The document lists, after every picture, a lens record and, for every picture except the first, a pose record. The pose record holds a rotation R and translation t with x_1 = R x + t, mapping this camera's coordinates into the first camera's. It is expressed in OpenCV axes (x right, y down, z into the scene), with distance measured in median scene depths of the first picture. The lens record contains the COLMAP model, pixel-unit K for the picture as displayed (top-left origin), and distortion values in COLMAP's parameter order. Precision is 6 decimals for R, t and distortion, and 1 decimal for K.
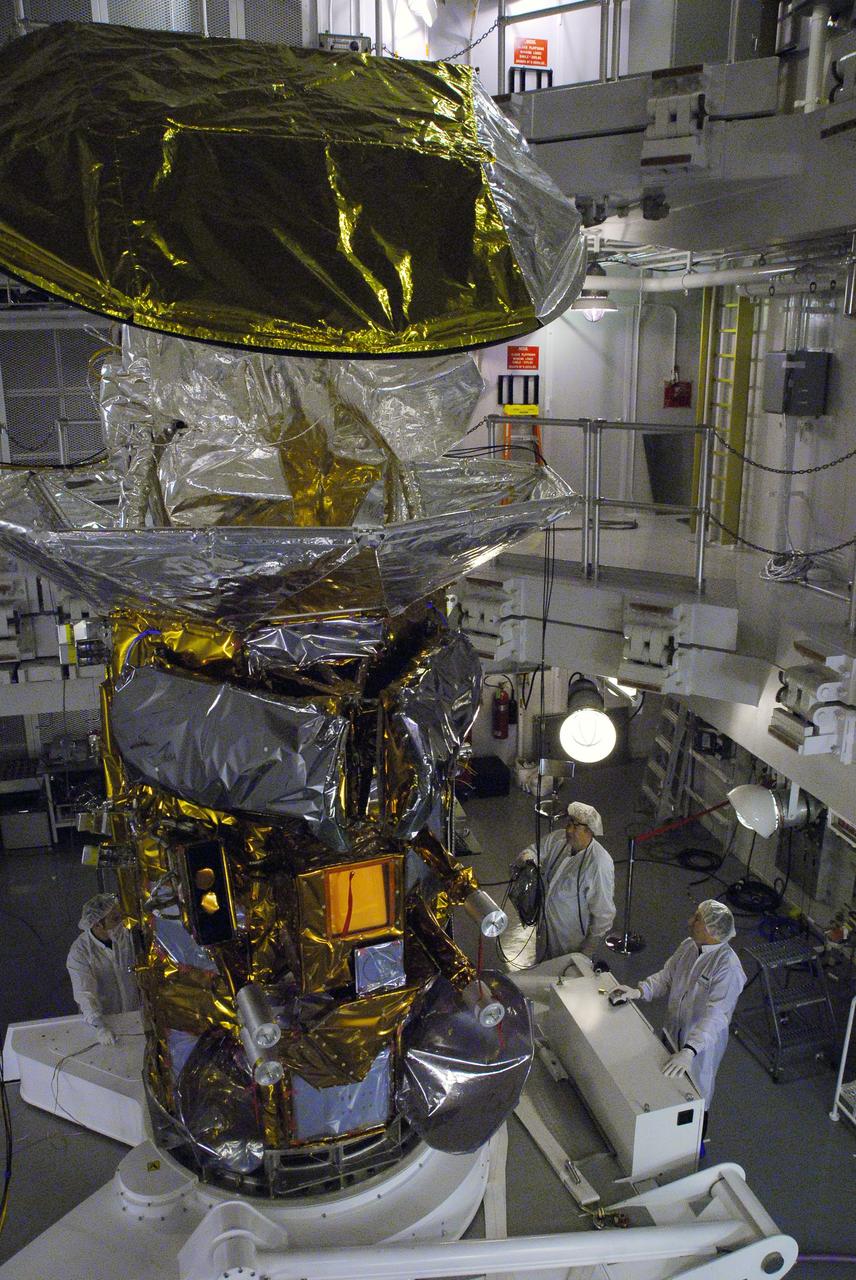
lens RADIAL K [[1000.0, 0, 431.4], [0, 1000.0, 666.9], [0, 0, 1]] dist [-0.124016, 0.088715]
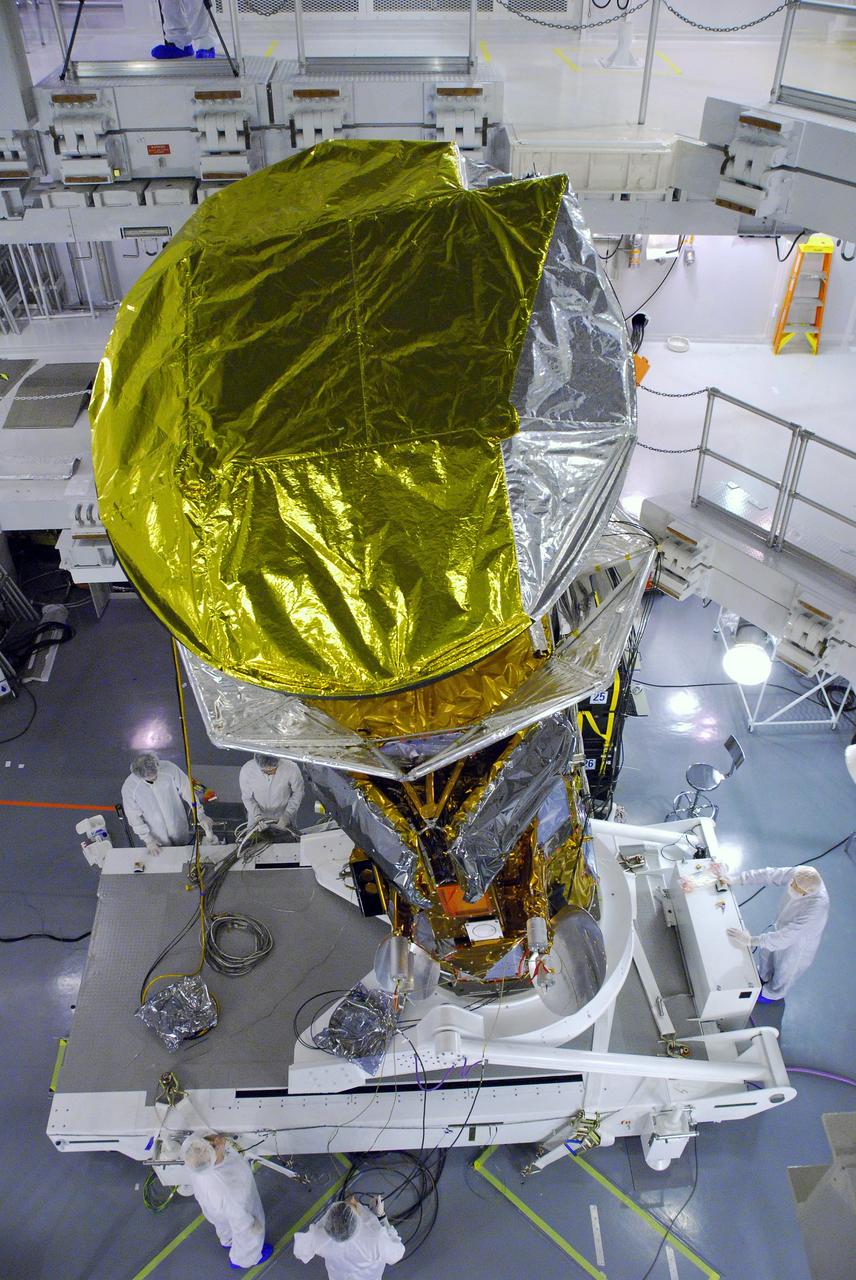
lens RADIAL K [[1000.0, 0, 431.0], [0, 1000.0, 654.2], [0, 0, 1]] dist [-0.124016, 0.088715]
pose [[0.975736, 0.145973, -0.163188, -0.023372], [-0.065523, 0.905846, 0.418509, -0.431875], [0.208915, -0.397662, 0.893431, -0.143576]]
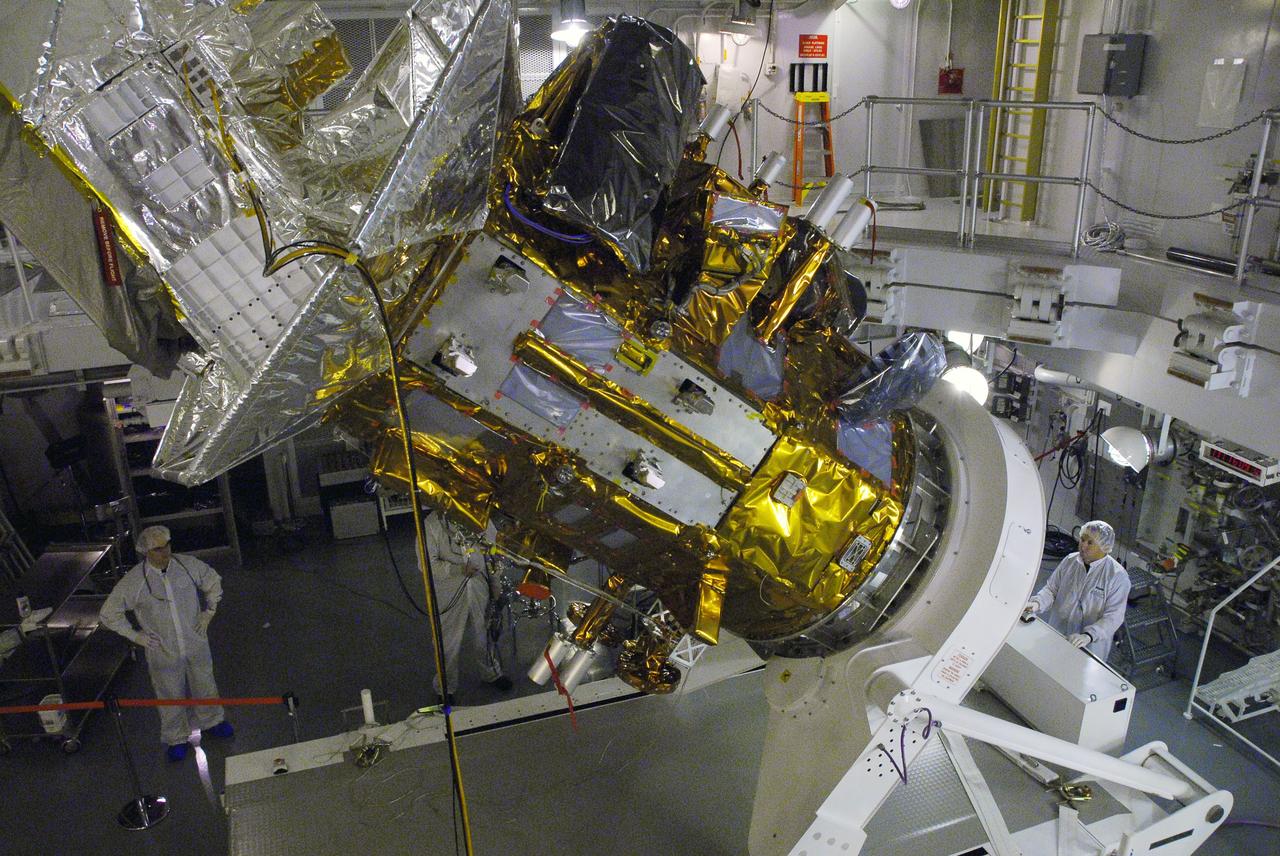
lens RADIAL K [[1000.0, 0, 630.6], [0, 1000.0, 453.3], [0, 0, 1]] dist [-0.124016, 0.088715]
pose [[0.997022, -0.041840, 0.064787, -0.291449], [0.036532, 0.996039, 0.081062, 0.036663], [-0.067922, -0.078453, 0.994601, -0.067478]]
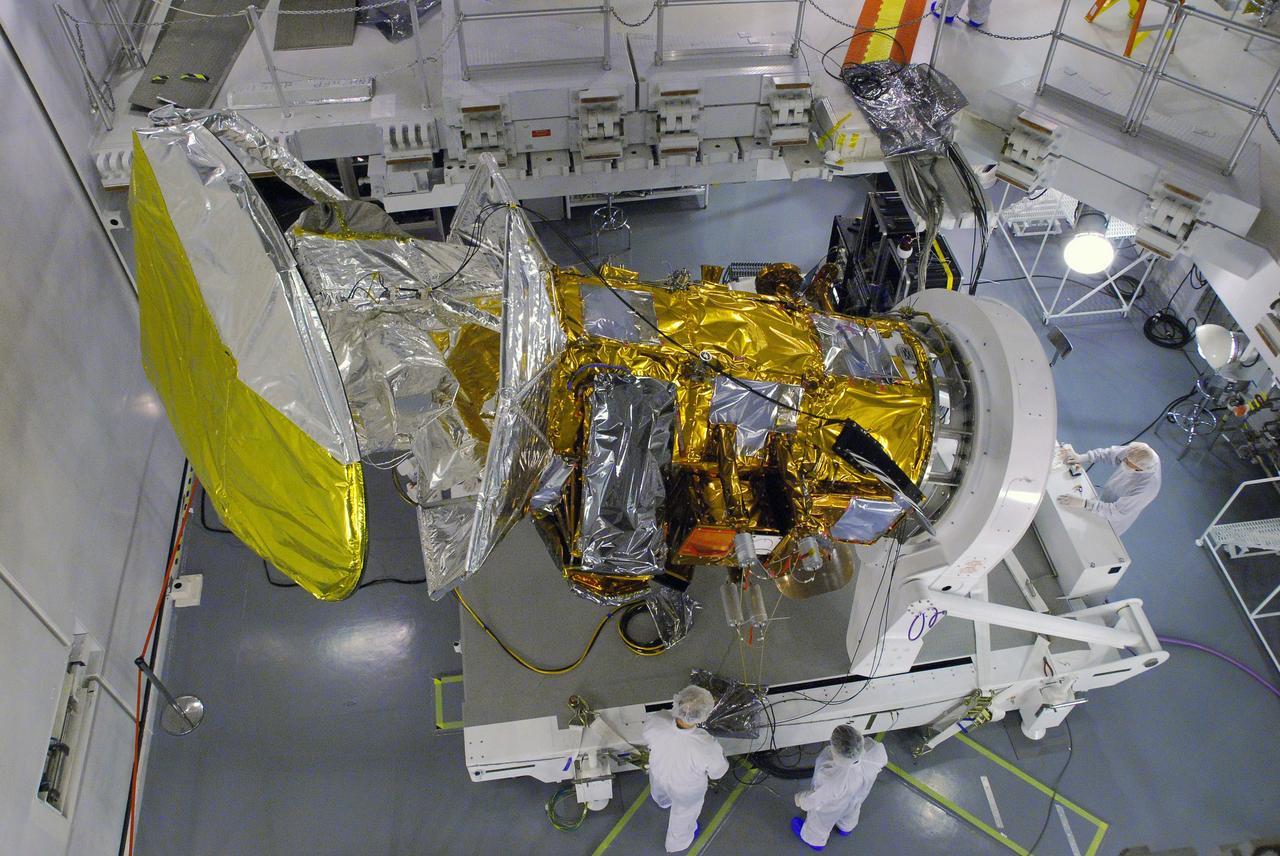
lens RADIAL K [[1000.0, 0, 629.9], [0, 1000.0, 426.2], [0, 0, 1]] dist [-0.124016, 0.088715]
pose [[0.992004, 0.093679, -0.084577, -0.287250], [-0.033486, 0.841470, 0.539265, -0.390199], [0.121687, -0.532121, 0.837878, -0.180918]]
